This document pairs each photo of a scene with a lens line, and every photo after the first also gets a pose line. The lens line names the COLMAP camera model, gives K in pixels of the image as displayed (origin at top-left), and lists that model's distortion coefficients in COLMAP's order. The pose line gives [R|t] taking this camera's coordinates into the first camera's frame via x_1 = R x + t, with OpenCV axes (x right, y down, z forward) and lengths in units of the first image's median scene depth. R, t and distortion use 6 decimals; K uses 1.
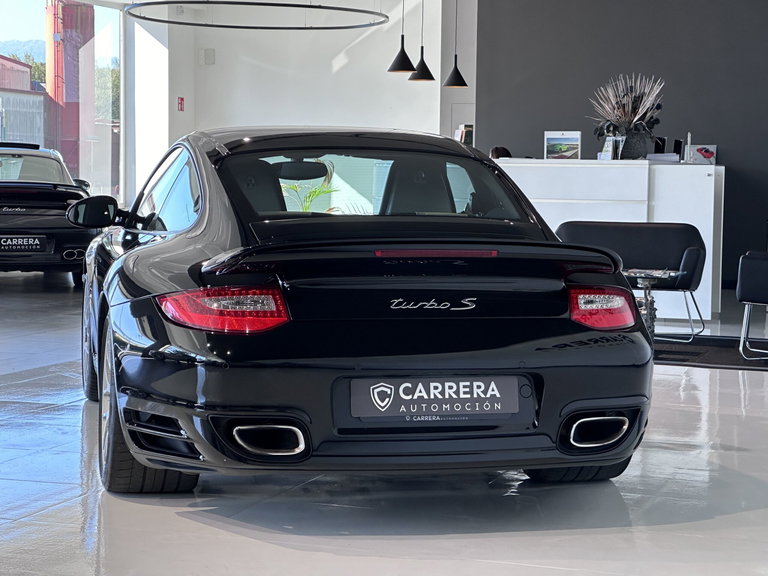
lens RADIAL K [[1684.2, 0, 384.0], [0, 1684.2, 288.0], [0, 0, 1]] dist [-0.273717, 6.365387]
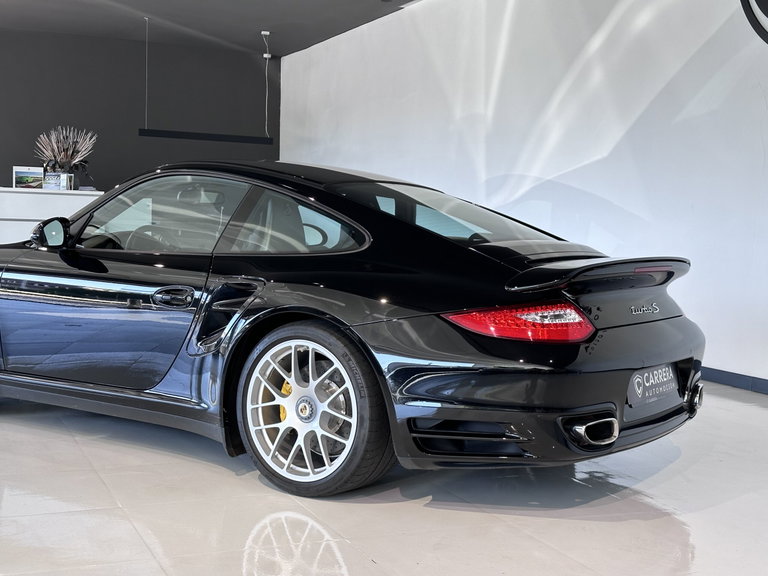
lens RADIAL K [[1047.4, 0, 380.8], [0, 1047.4, 291.0], [0, 0, 1]] dist [0.094465, -0.067768]
pose [[0.732371, -0.036412, 0.679932, -0.661762], [0.025138, 0.999334, 0.026440, -0.030893], [-0.680442, -0.002272, 0.732799, 0.549014]]
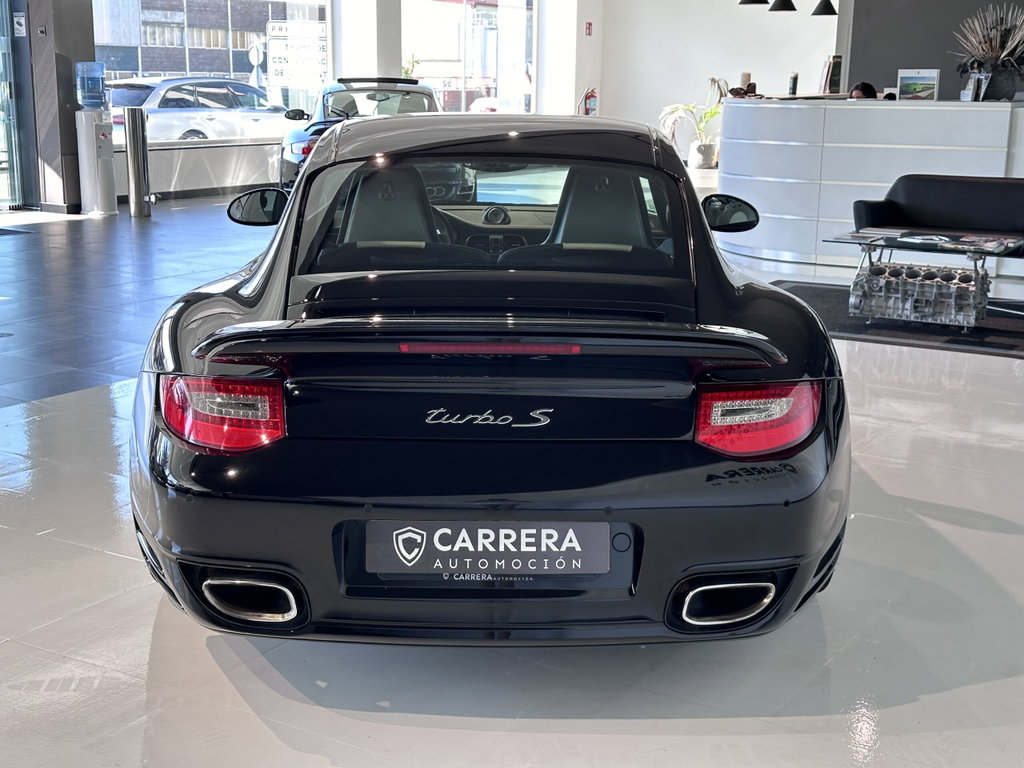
lens RADIAL K [[1396.5, 0, 507.7], [0, 1396.5, 388.0], [0, 0, 1]] dist [0.094465, -0.067768]
pose [[0.974762, 0.046188, -0.218414, 0.164422], [-0.012622, 0.988201, 0.152642, -0.092056], [0.222887, -0.146032, 0.963844, 0.438610]]
